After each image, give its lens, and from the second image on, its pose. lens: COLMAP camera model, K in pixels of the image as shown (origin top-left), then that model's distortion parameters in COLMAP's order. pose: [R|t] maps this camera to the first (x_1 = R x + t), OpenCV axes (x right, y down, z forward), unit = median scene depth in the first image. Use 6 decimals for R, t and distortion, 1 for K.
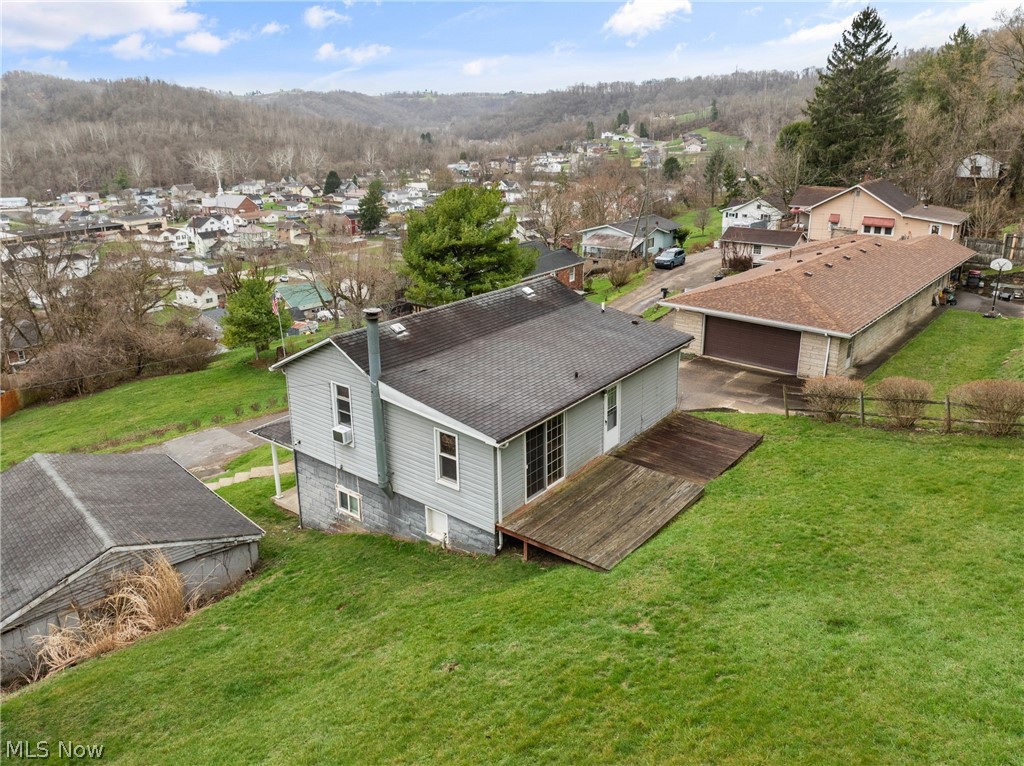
lens RADIAL K [[723.2, 0, 515.7], [0, 723.2, 382.2], [0, 0, 1]] dist [-0.041010, 0.000167]
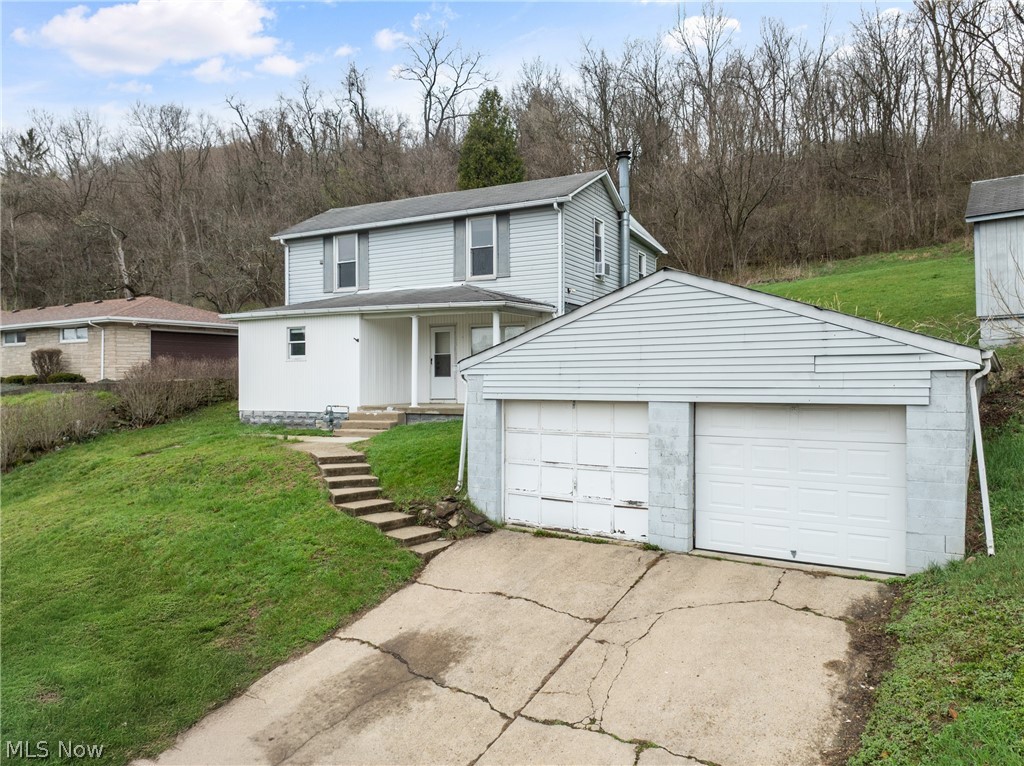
lens RADIAL K [[723.2, 0, 515.7], [0, 723.2, 382.2], [0, 0, 1]] dist [-0.041010, 0.000167]
pose [[-0.171535, 0.004054, 0.985170, -1.268394], [0.332066, 0.941712, 0.053943, 0.131039], [-0.927528, 0.336395, -0.162883, 1.362276]]
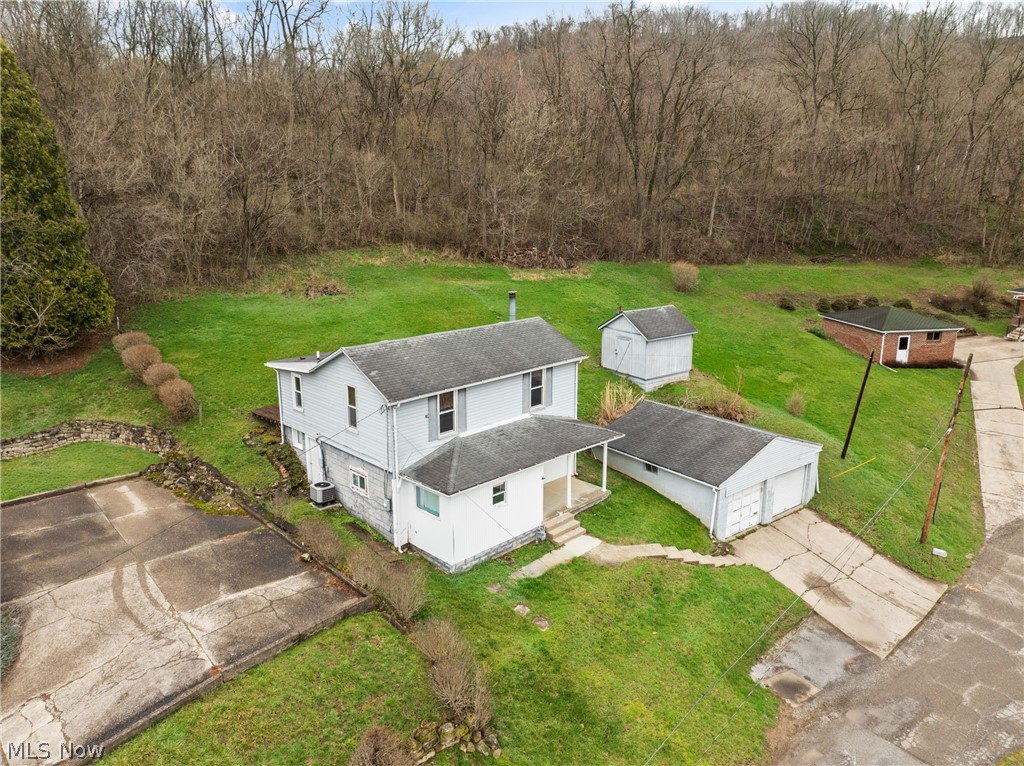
lens RADIAL K [[723.2, 0, 515.7], [0, 723.2, 382.2], [0, 0, 1]] dist [-0.041010, 0.000167]
pose [[-0.992549, -0.024184, 0.119418, -0.399232], [0.045214, 0.837012, 0.545314, -0.842440], [-0.113142, 0.546650, -0.829682, 2.426146]]
